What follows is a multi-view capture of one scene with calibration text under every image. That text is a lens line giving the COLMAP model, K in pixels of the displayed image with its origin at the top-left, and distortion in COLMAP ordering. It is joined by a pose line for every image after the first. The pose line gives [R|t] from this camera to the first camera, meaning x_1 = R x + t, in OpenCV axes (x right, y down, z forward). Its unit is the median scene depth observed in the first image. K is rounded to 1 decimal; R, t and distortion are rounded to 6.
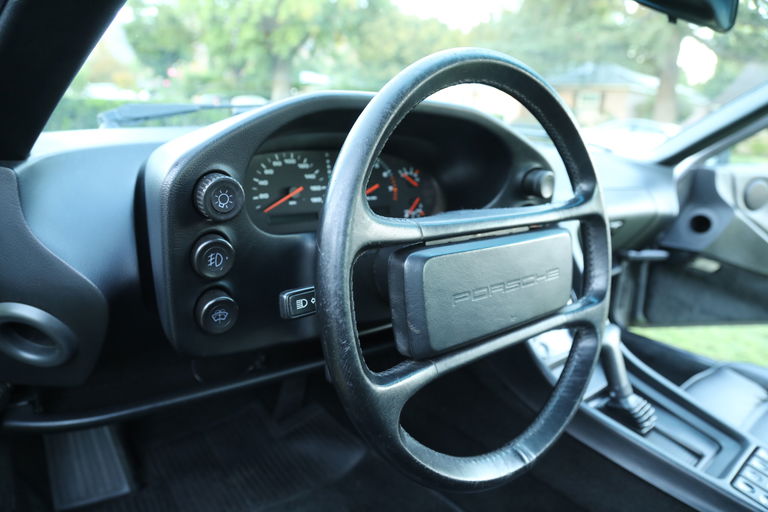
lens RADIAL K [[543.0, 0, 384.0], [0, 543.0, 256.0], [0, 0, 1]] dist [-0.083398, 0.001524]
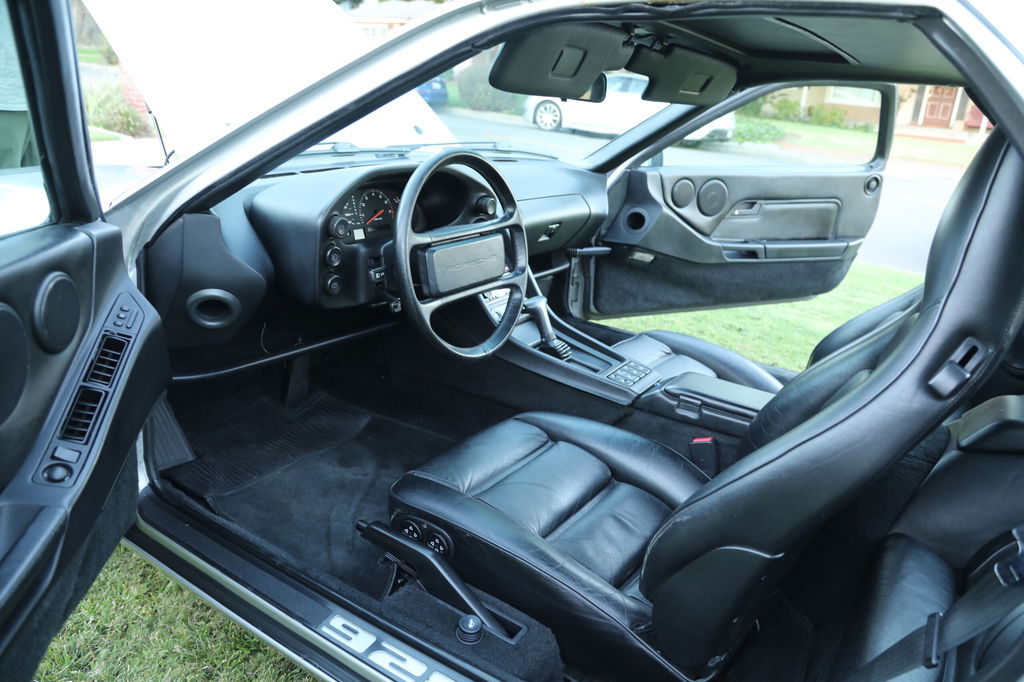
lens RADIAL K [[776.3, 0, 512.0], [0, 776.3, 341.0], [0, 0, 1]] dist [-0.077952, 0.074549]
pose [[0.959417, -0.083349, 0.269391, -0.296679], [0.059649, 0.993688, 0.095009, 0.051746], [-0.275609, -0.075085, 0.958333, -1.274454]]
